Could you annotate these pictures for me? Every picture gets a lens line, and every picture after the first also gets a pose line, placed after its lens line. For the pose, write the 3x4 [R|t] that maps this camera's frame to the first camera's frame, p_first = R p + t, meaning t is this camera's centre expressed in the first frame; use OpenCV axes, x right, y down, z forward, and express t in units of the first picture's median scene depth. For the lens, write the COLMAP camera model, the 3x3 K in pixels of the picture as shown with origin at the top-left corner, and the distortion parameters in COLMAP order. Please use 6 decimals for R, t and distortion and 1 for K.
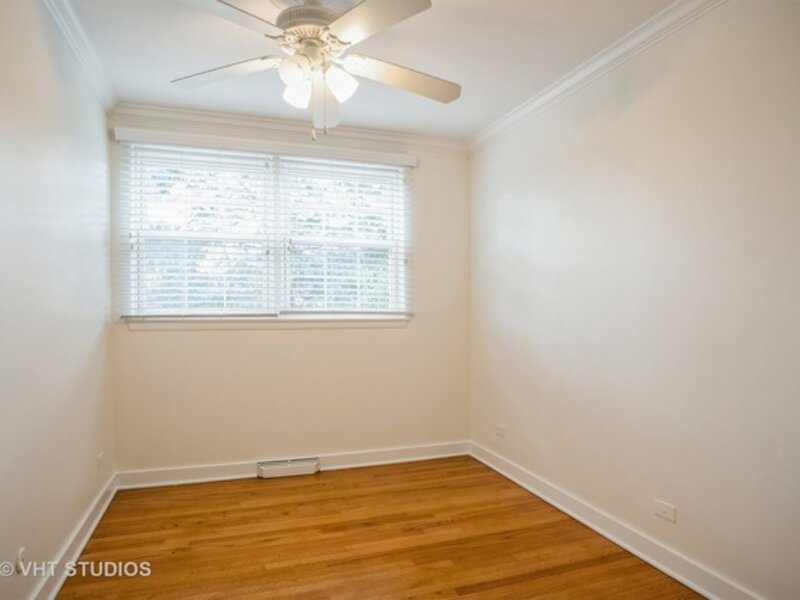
lens RADIAL K [[496.0, 0, 399.3], [0, 496.0, 312.4], [0, 0, 1]] dist [-0.080210, 0.000169]
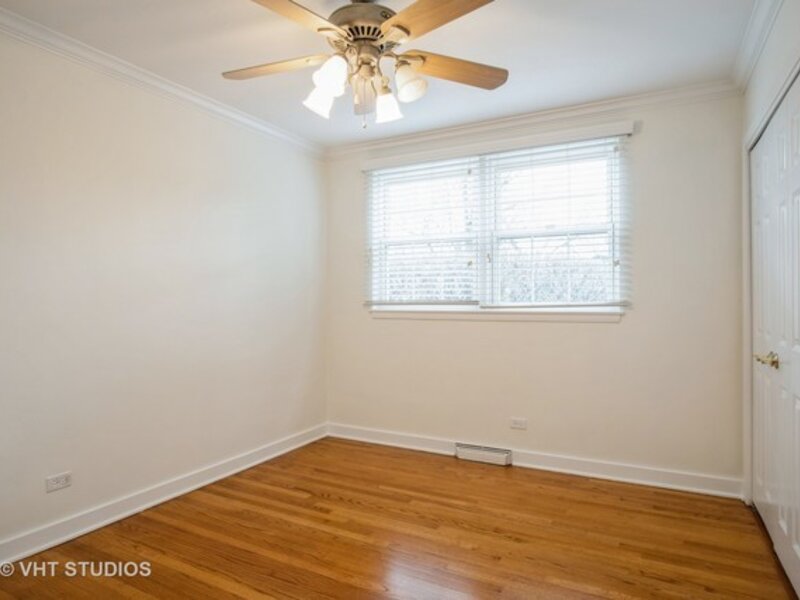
lens RADIAL K [[495.0, 0, 399.4], [0, 495.0, 287.0], [0, 0, 1]] dist [-0.003355, -0.000221]
pose [[0.687518, -0.024532, -0.725752, 0.414131], [-0.000952, 0.999398, -0.034684, 0.000193], [0.726166, 0.024537, 0.687081, 0.142834]]
